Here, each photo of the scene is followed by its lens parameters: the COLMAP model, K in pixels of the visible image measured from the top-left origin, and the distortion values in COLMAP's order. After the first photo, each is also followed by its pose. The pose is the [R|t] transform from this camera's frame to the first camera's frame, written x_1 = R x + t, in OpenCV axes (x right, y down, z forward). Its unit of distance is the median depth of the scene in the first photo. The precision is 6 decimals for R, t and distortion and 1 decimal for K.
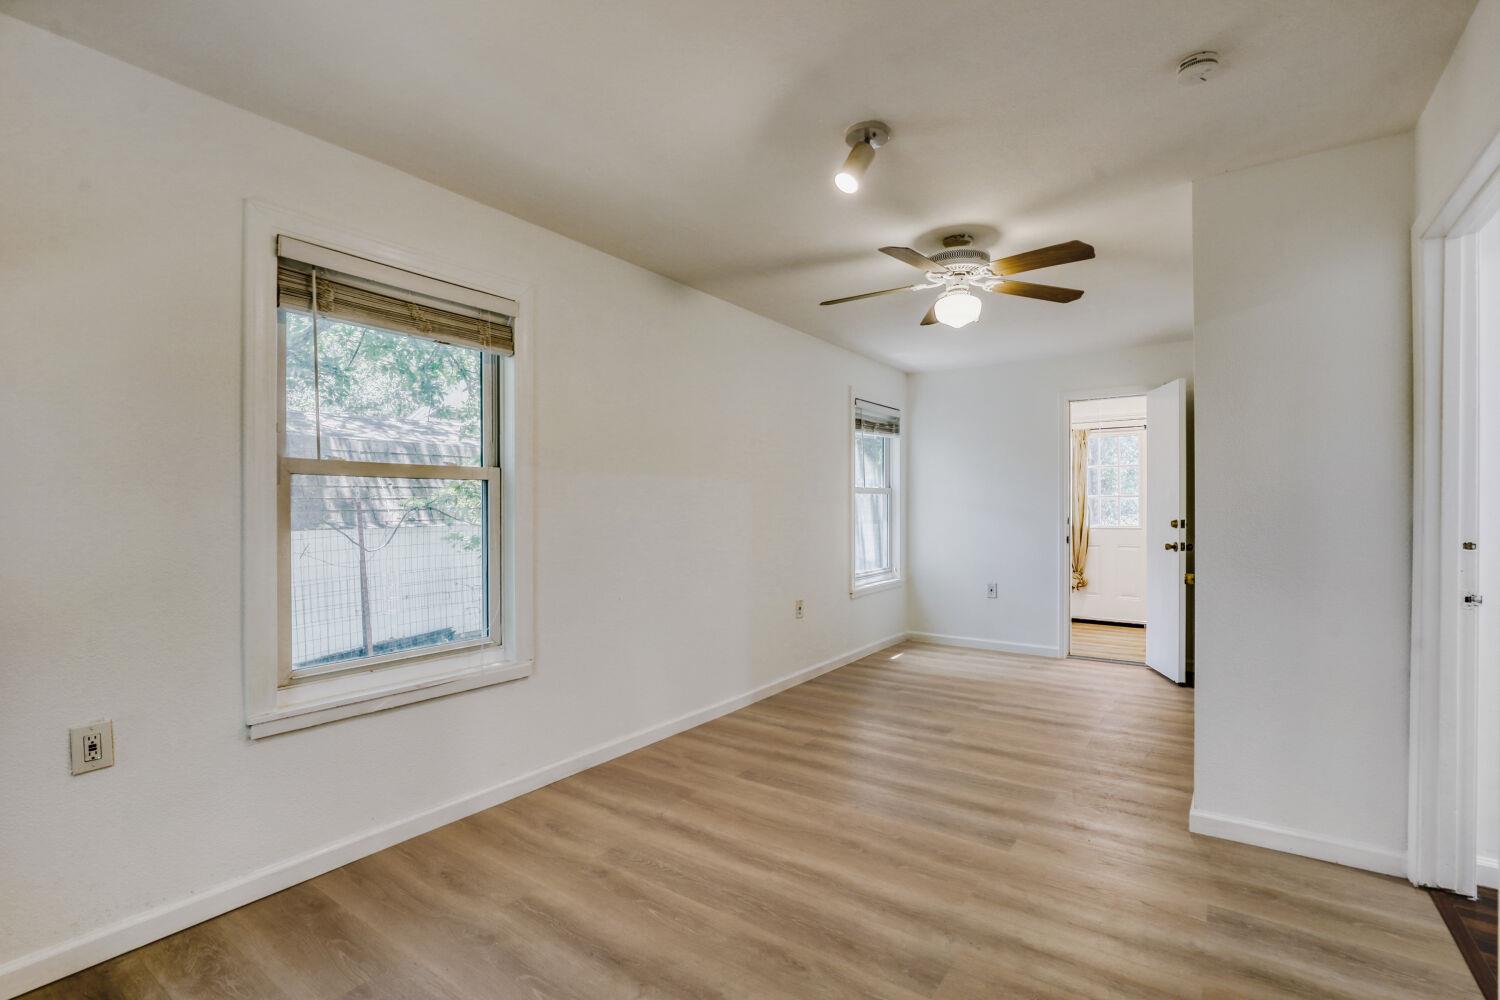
lens RADIAL K [[688.2, 0, 753.5], [0, 688.2, 511.7], [0, 0, 1]] dist [-0.021660, 0.003407]
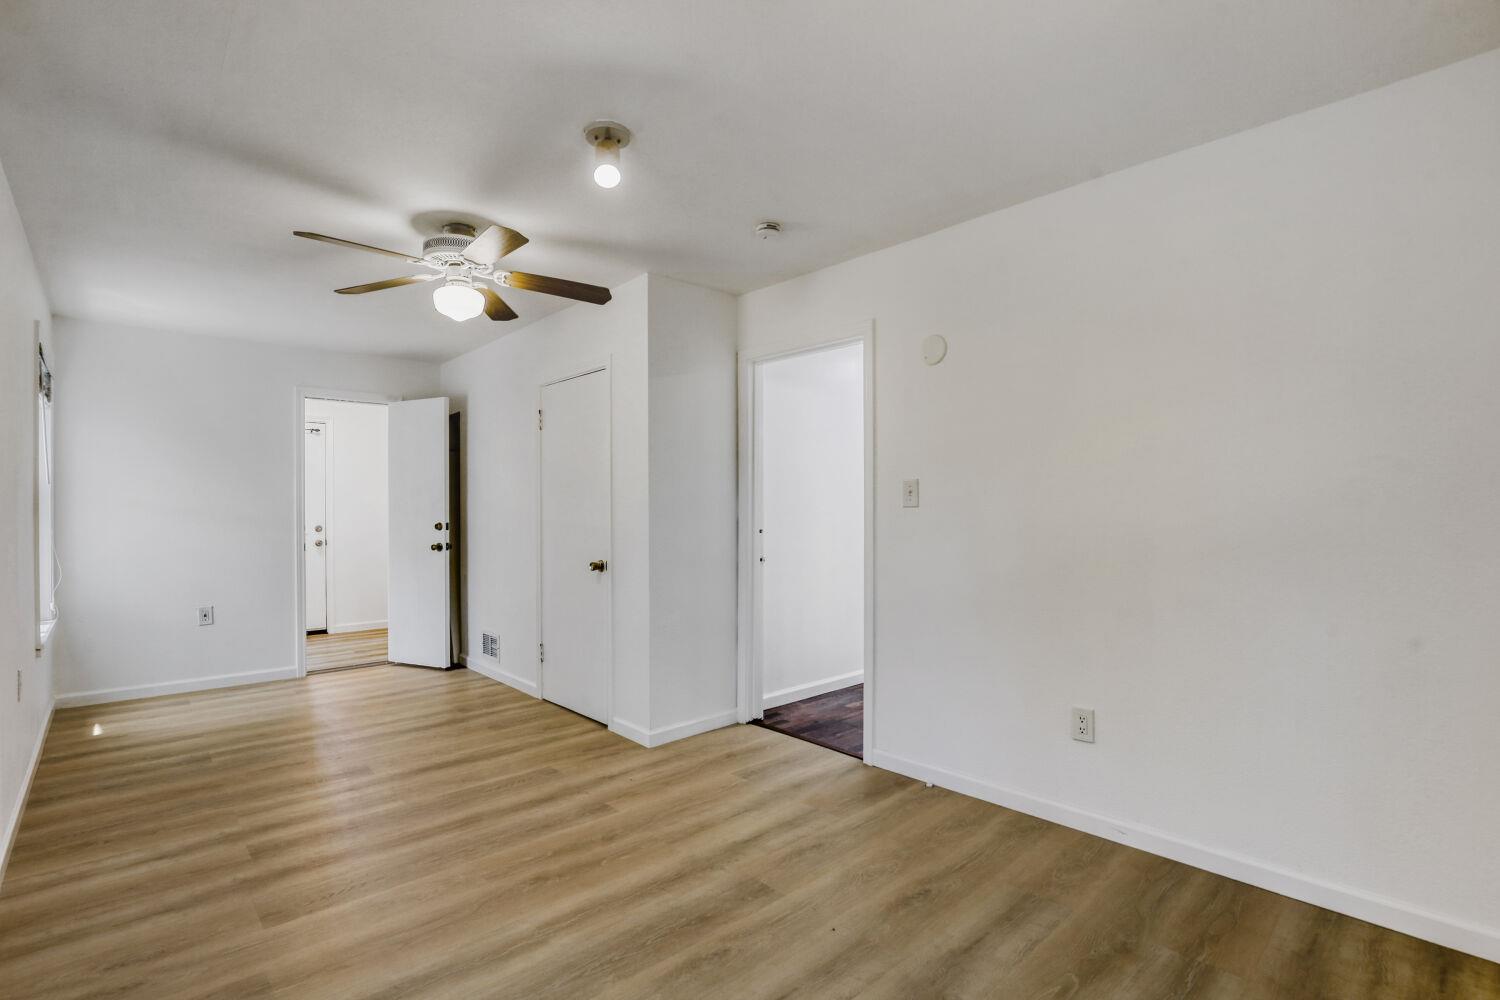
lens RADIAL K [[688.2, 0, 723.9], [0, 688.2, 502.8], [0, 0, 1]] dist [-0.021660, 0.003407]
pose [[0.226849, 0.016957, 0.973782, -0.497834], [0.006768, 0.999797, -0.018986, 0.005456], [-0.973907, 0.010897, 0.226688, 0.400313]]
